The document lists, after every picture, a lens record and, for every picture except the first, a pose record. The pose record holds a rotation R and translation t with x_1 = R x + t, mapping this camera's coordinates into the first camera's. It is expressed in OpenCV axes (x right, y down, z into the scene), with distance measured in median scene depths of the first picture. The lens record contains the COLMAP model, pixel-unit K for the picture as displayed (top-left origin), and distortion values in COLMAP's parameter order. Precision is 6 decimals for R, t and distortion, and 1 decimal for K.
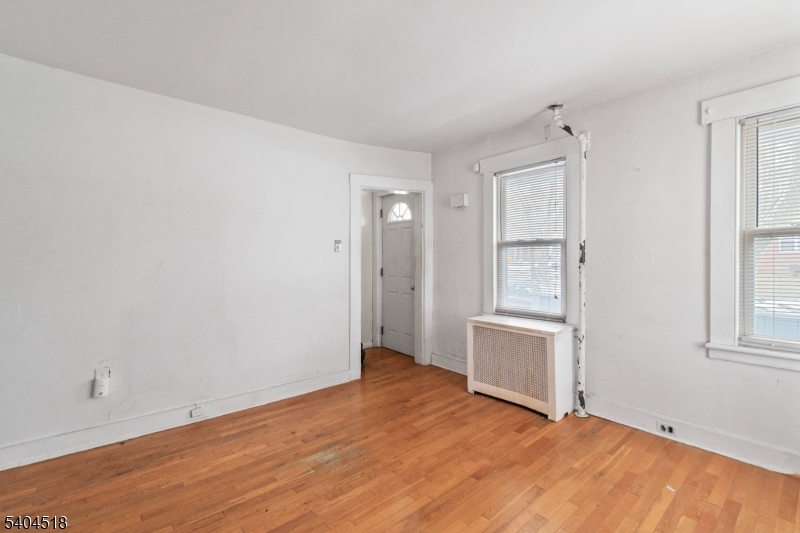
lens RADIAL K [[364.7, 0, 399.8], [0, 364.7, 262.0], [0, 0, 1]] dist [0.013684, -0.000752]
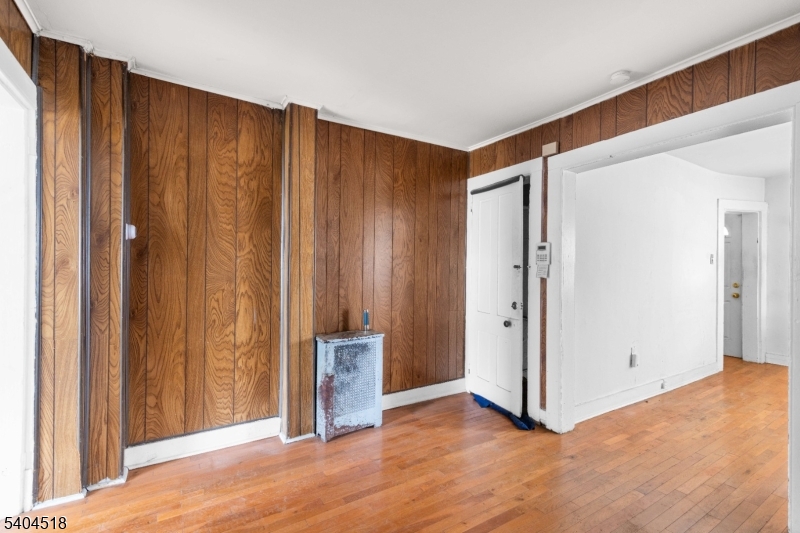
lens RADIAL K [[364.7, 0, 397.9], [0, 364.7, 268.3], [0, 0, 1]] dist [0.013684, -0.000752]
pose [[0.990458, 0.004671, -0.137739, -1.510270], [-0.006056, 0.999935, -0.009643, 0.006462], [0.137685, 0.010385, 0.990422, -0.515012]]
